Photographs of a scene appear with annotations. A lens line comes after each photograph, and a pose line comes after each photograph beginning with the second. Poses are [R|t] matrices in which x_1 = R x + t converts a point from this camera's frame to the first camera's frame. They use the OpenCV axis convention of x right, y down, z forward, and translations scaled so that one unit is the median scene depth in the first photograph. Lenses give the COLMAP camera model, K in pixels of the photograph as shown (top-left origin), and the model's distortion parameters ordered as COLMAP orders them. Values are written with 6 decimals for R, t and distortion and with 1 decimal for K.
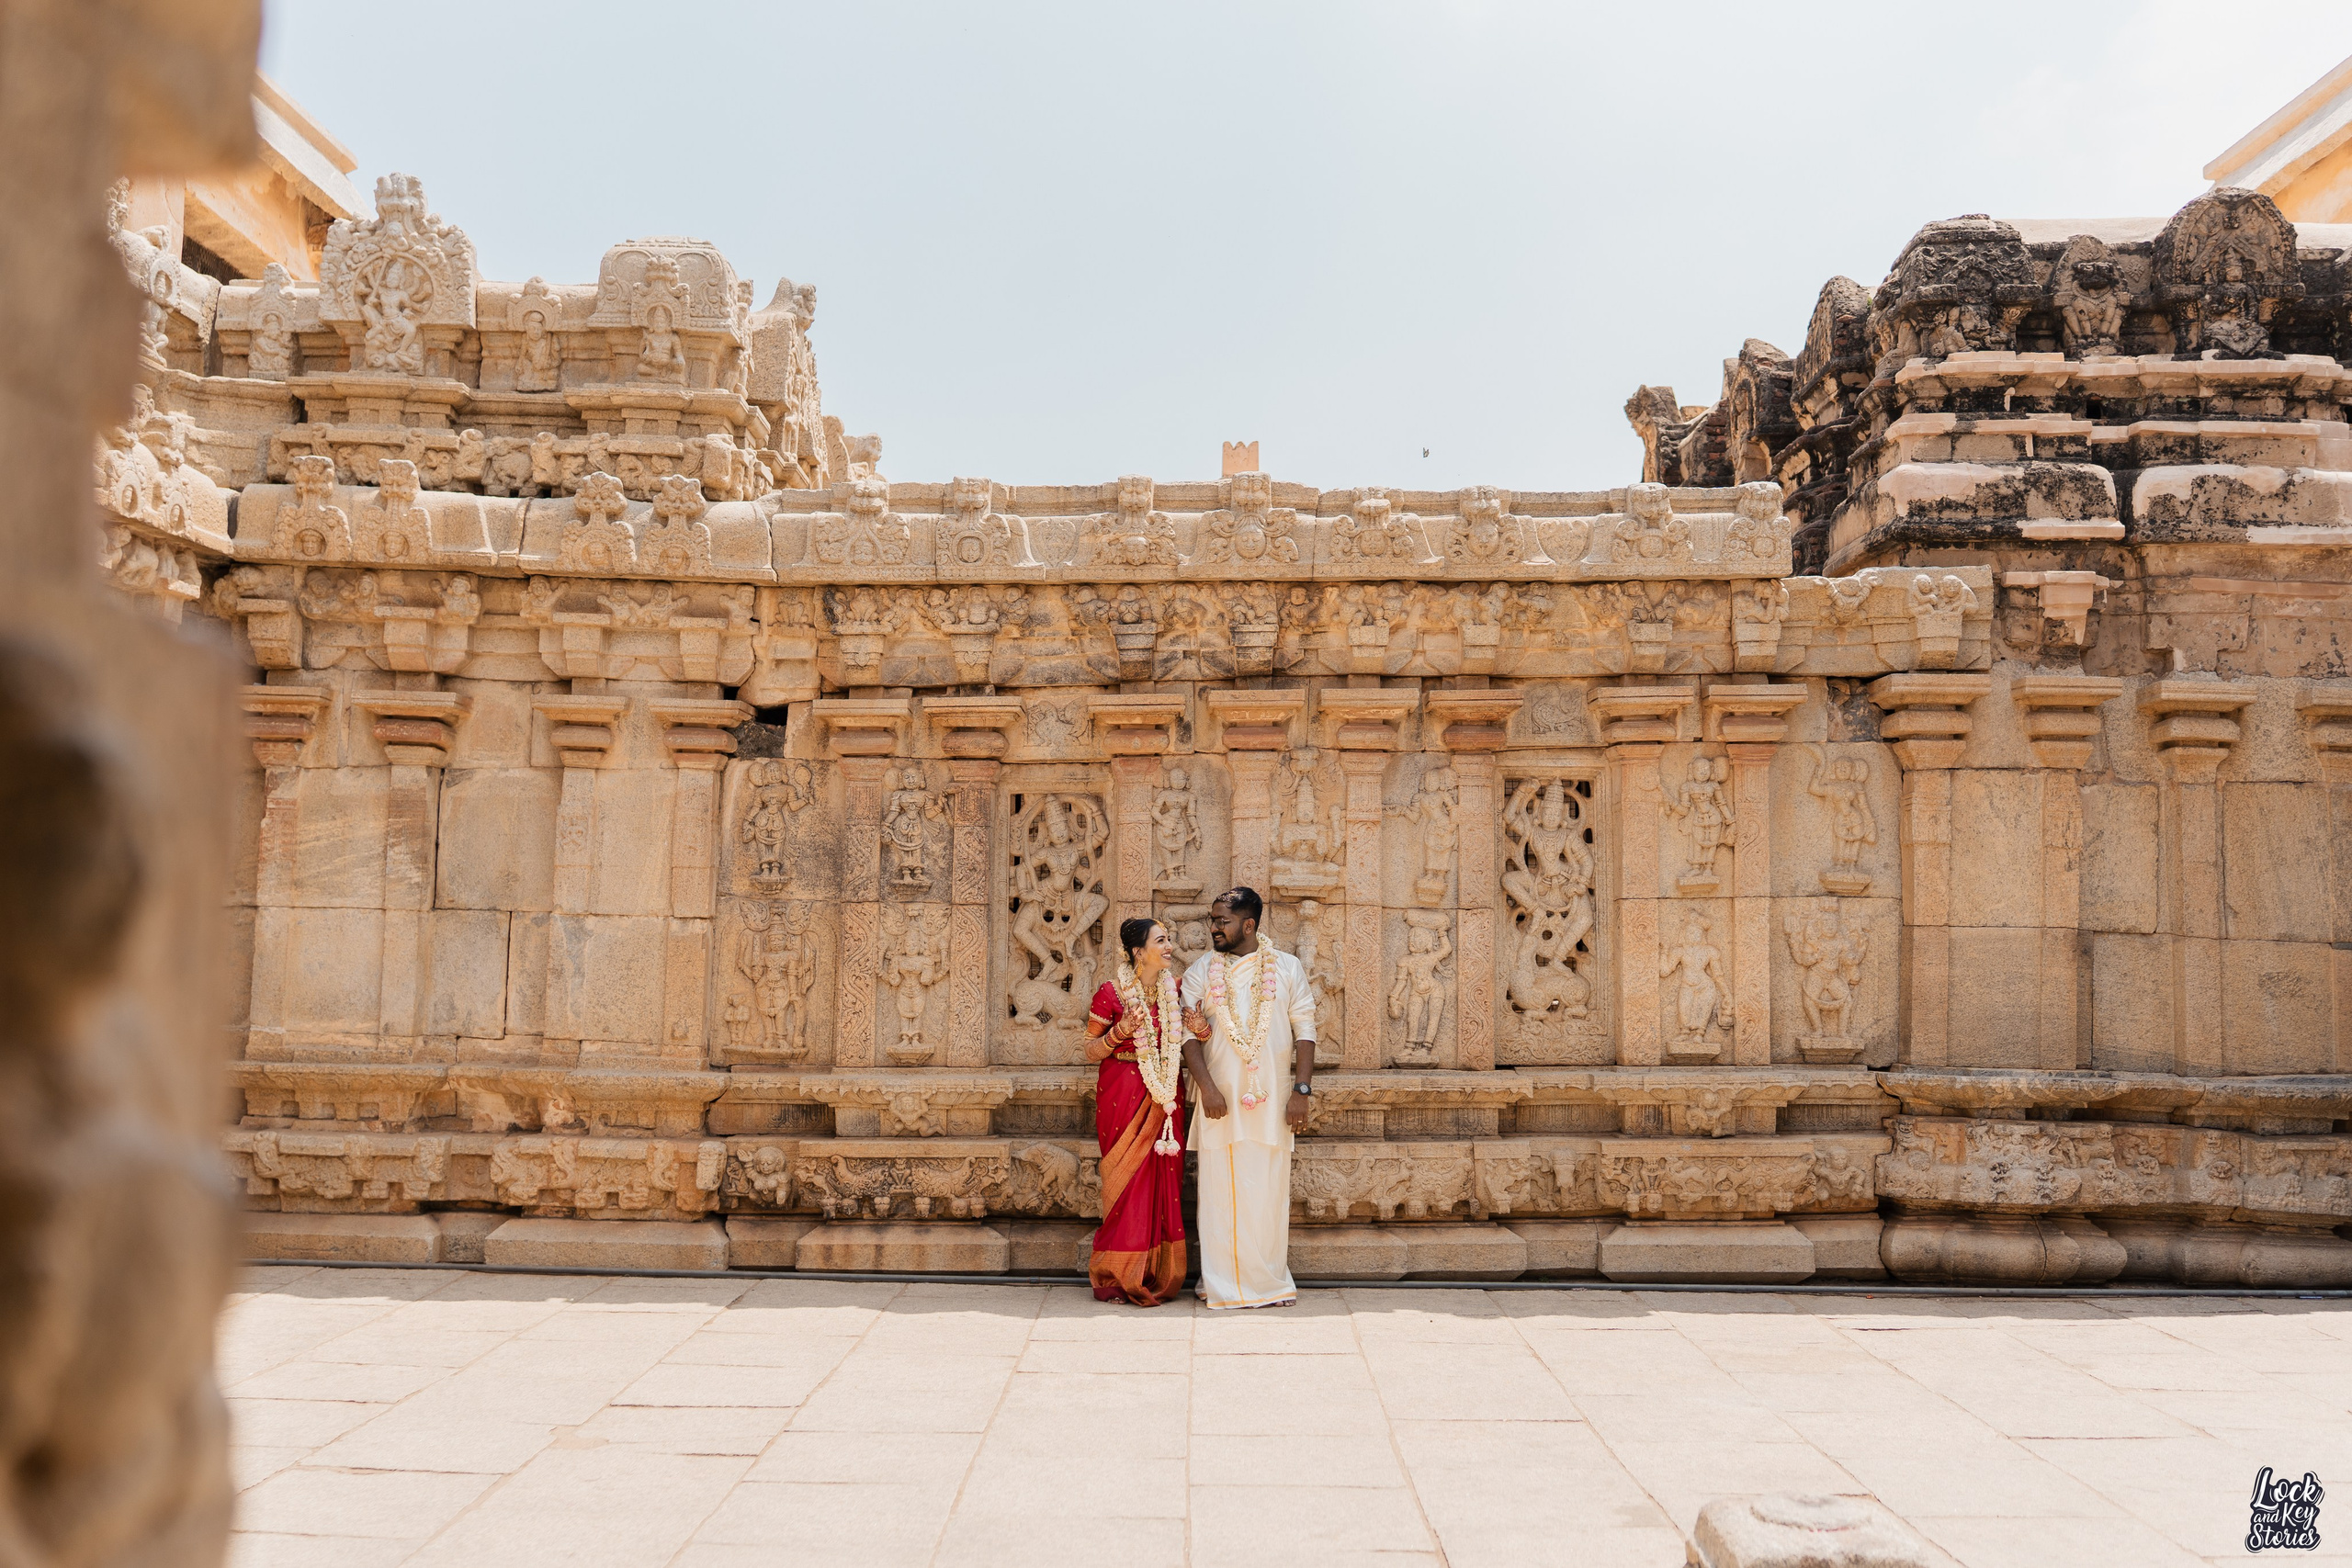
lens RADIAL K [[2186.2, 0, 1176.0], [0, 2186.2, 784.0], [0, 0, 1]] dist [-0.005236, 0.010773]
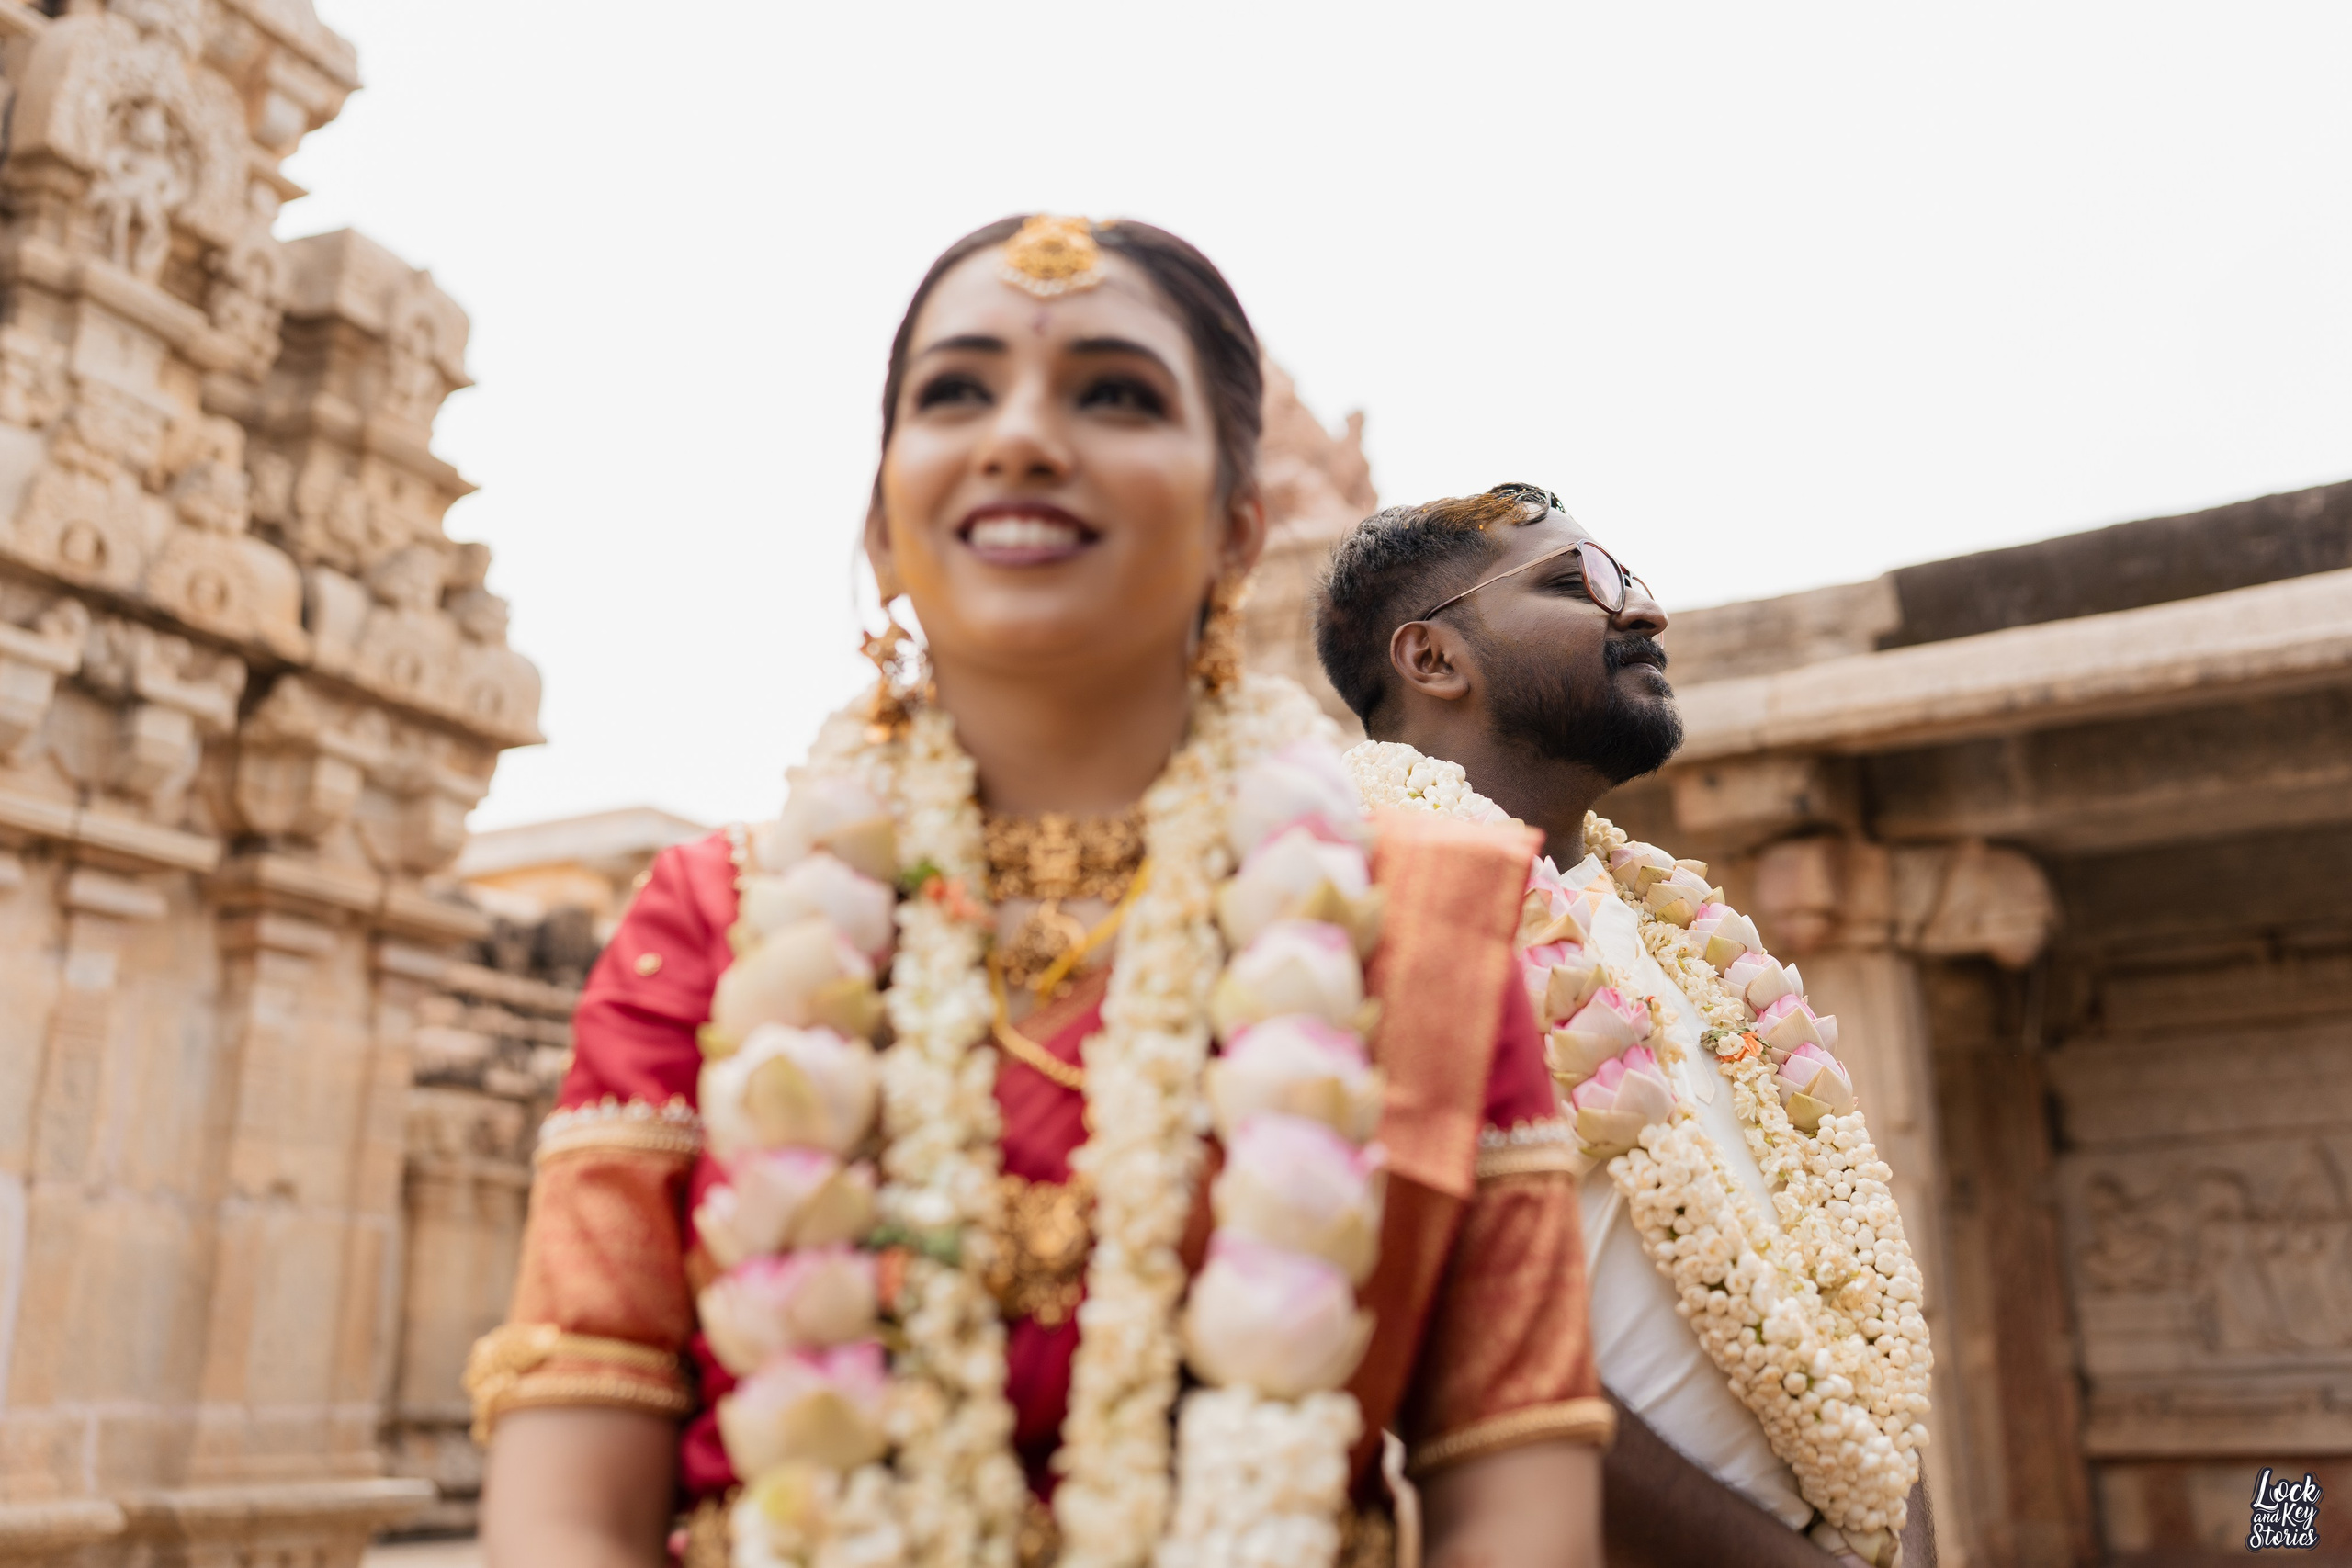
lens RADIAL K [[2186.2, 0, 1176.0], [0, 2186.2, 784.0], [0, 0, 1]] dist [-0.005236, 0.010773]
pose [[0.446833, 0.238977, 0.862108, -0.901420], [-0.061728, 0.969600, -0.236780, 0.033111], [-0.892485, 0.052585, 0.448001, -0.267373]]
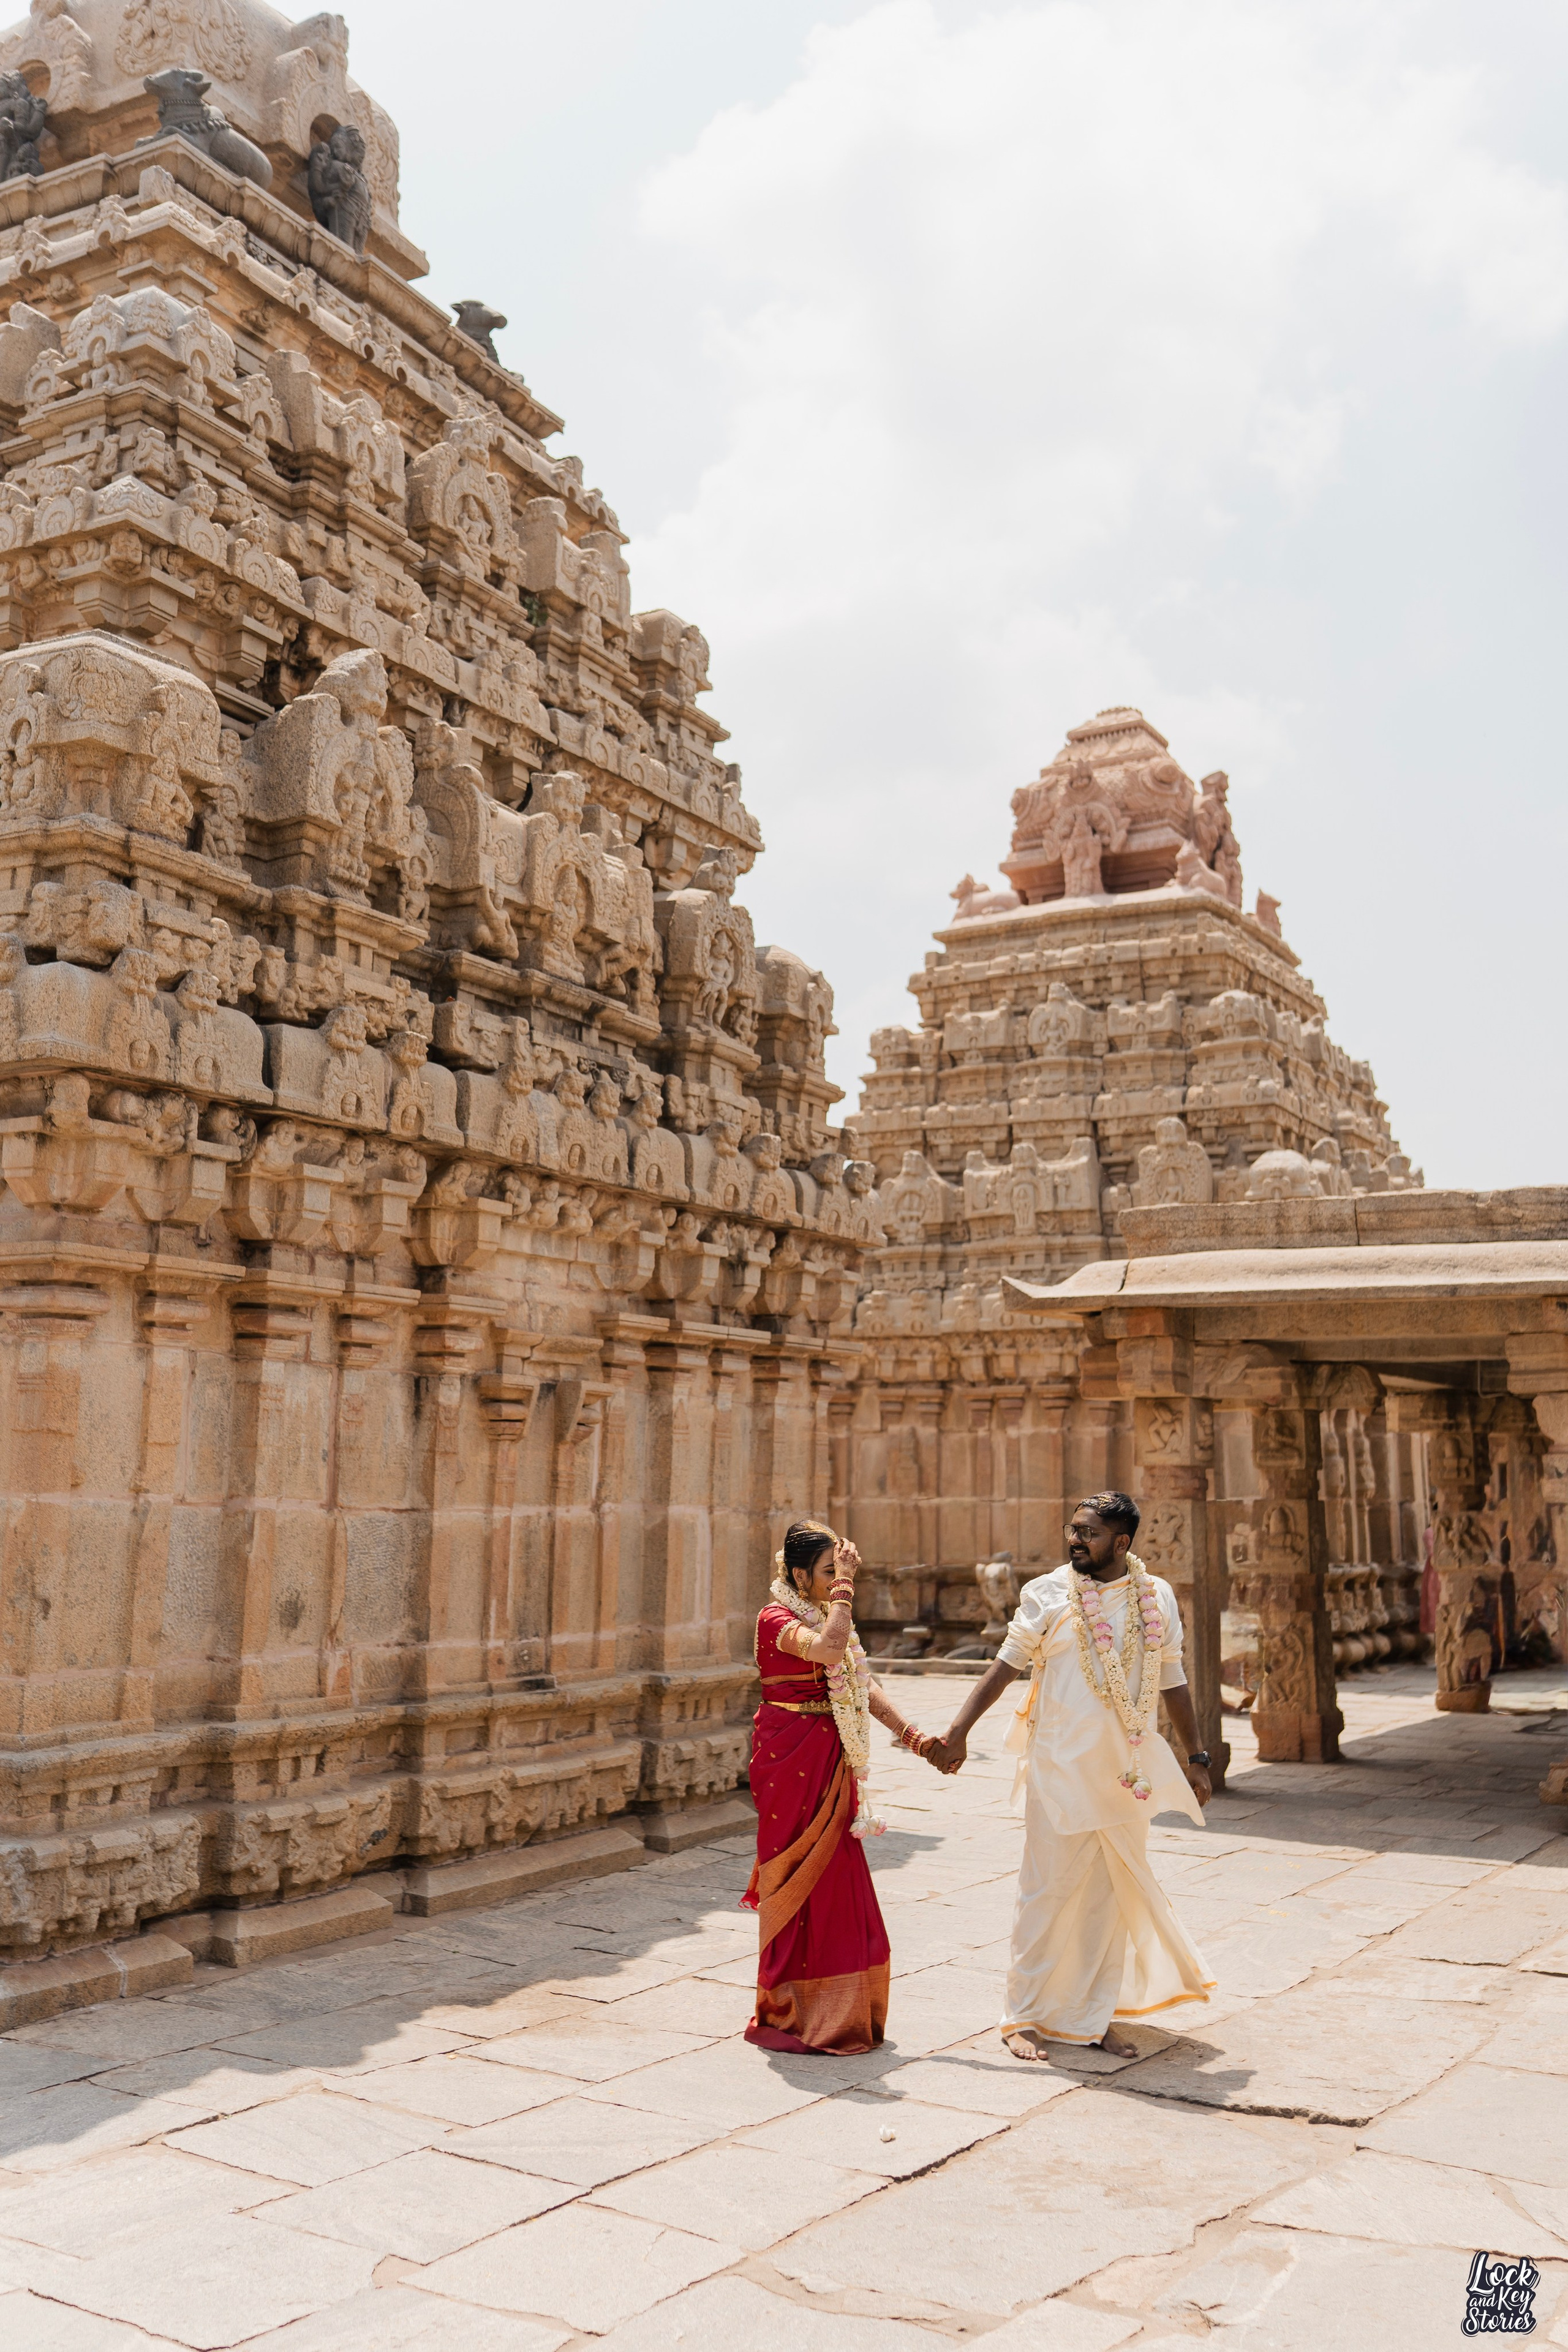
lens RADIAL K [[2186.4, 0, 784.0], [0, 2186.4, 1176.0], [0, 0, 1]] dist [-0.005236, 0.010773]
pose [[0.489537, 0.129913, 0.862250, -1.493797], [-0.074719, 0.991452, -0.106959, -0.034365], [-0.868775, -0.012066, 0.495060, -0.337653]]
